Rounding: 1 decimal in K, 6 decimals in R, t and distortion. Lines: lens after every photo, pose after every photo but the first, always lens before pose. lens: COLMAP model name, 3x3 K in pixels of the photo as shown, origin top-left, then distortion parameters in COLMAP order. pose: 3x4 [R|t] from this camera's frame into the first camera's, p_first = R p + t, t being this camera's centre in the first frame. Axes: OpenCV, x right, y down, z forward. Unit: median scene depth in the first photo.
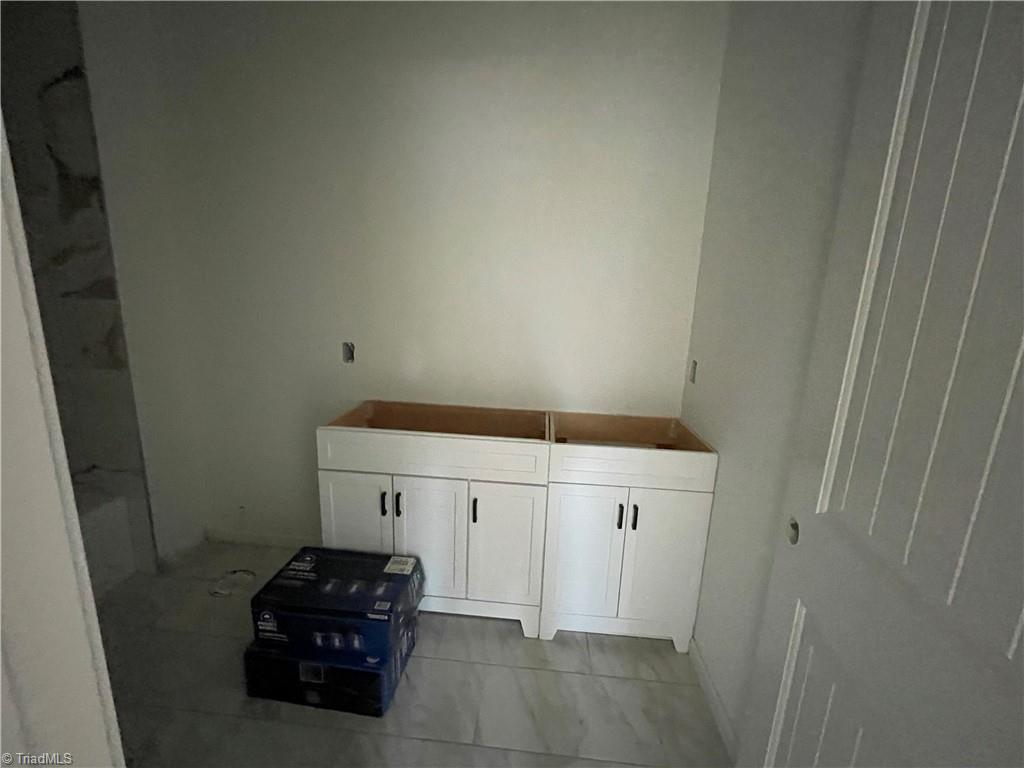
lens RADIAL K [[420.7, 0, 512.0], [0, 420.7, 384.0], [0, 0, 1]] dist [-0.001556, 0.000319]
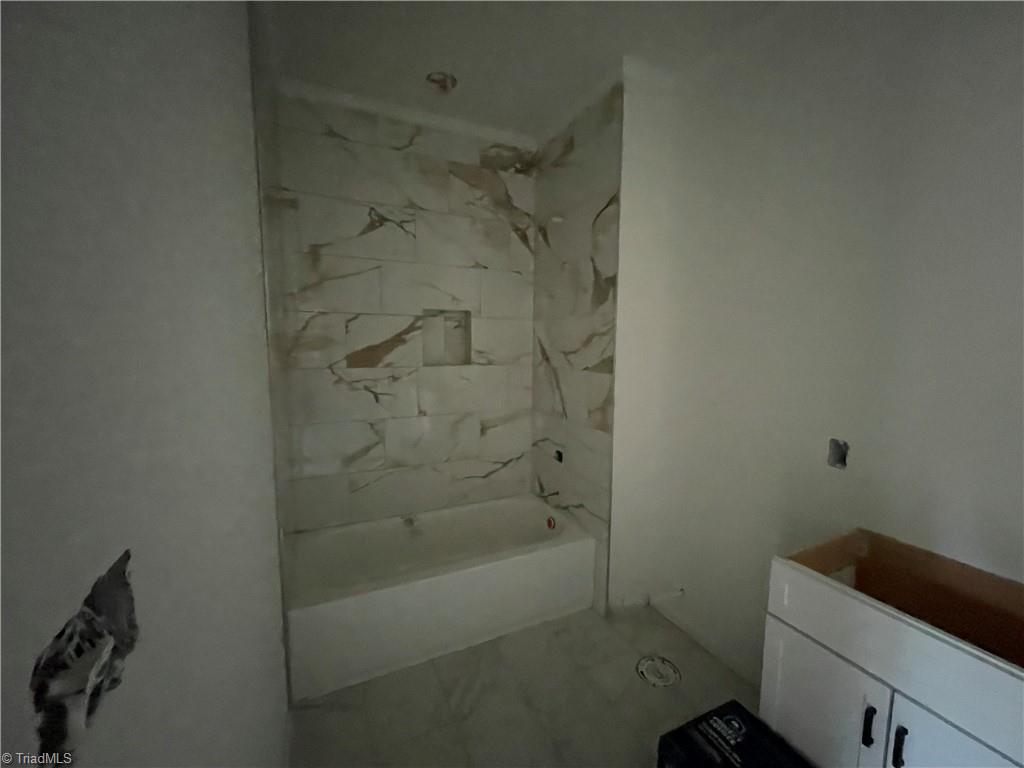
lens RADIAL K [[420.7, 0, 512.0], [0, 420.7, 384.0], [0, 0, 1]] dist [-0.001556, 0.000319]
pose [[0.505682, 0.058493, -0.860735, -0.070955], [-0.165386, 0.985767, -0.030174, -0.098095], [0.846719, 0.157612, 0.508159, 0.173462]]
